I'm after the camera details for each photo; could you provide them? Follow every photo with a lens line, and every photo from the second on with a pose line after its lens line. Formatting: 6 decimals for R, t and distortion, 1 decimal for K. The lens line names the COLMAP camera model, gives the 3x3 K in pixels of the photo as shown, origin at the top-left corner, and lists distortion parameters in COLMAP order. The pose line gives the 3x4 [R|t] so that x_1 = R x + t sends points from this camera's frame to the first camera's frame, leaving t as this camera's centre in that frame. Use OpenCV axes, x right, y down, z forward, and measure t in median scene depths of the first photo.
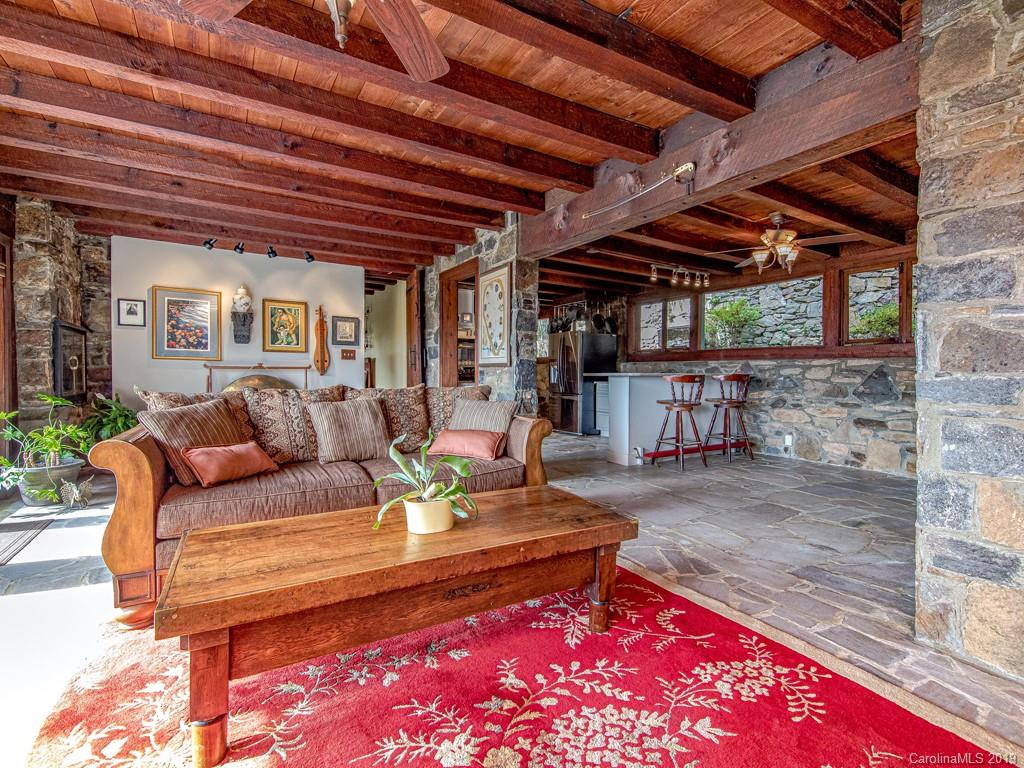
lens RADIAL K [[480.5, 0, 512.2], [0, 480.5, 380.3], [0, 0, 1]] dist [0.012921, -0.003711]
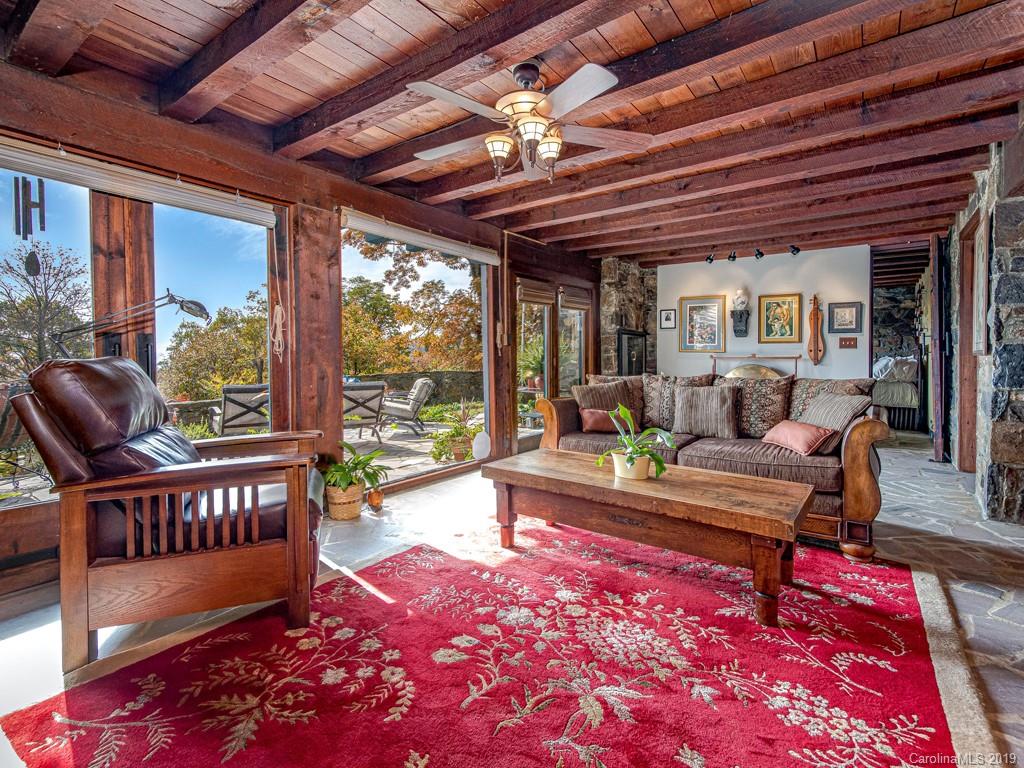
lens RADIAL K [[480.5, 0, 509.7], [0, 480.5, 368.3], [0, 0, 1]] dist [0.012921, -0.003711]
pose [[0.393508, 0.012910, -0.919231, 0.392118], [-0.013227, 0.999877, 0.008380, -0.005110], [0.919226, 0.008861, 0.393630, 0.050706]]
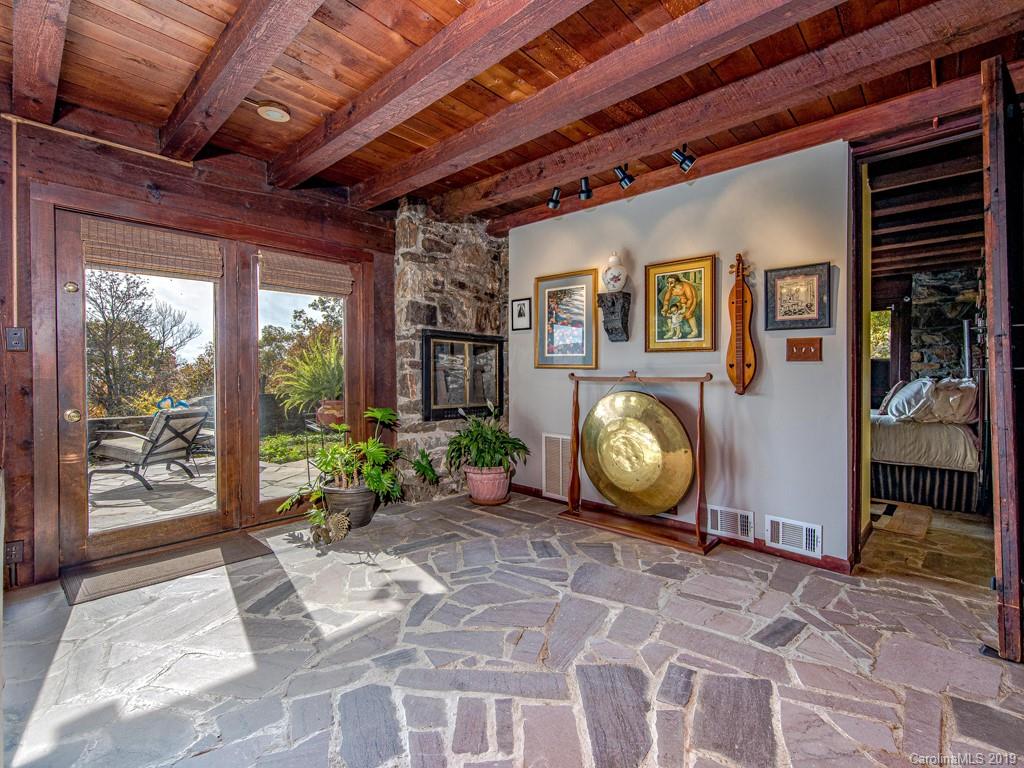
lens RADIAL K [[480.5, 0, 479.6], [0, 480.5, 380.6], [0, 0, 1]] dist [0.012921, -0.003711]
pose [[0.279739, 0.007075, -0.960050, 0.007214], [-0.021035, 0.999778, 0.001239, -0.028723], [0.959846, 0.019848, 0.279825, 0.886721]]
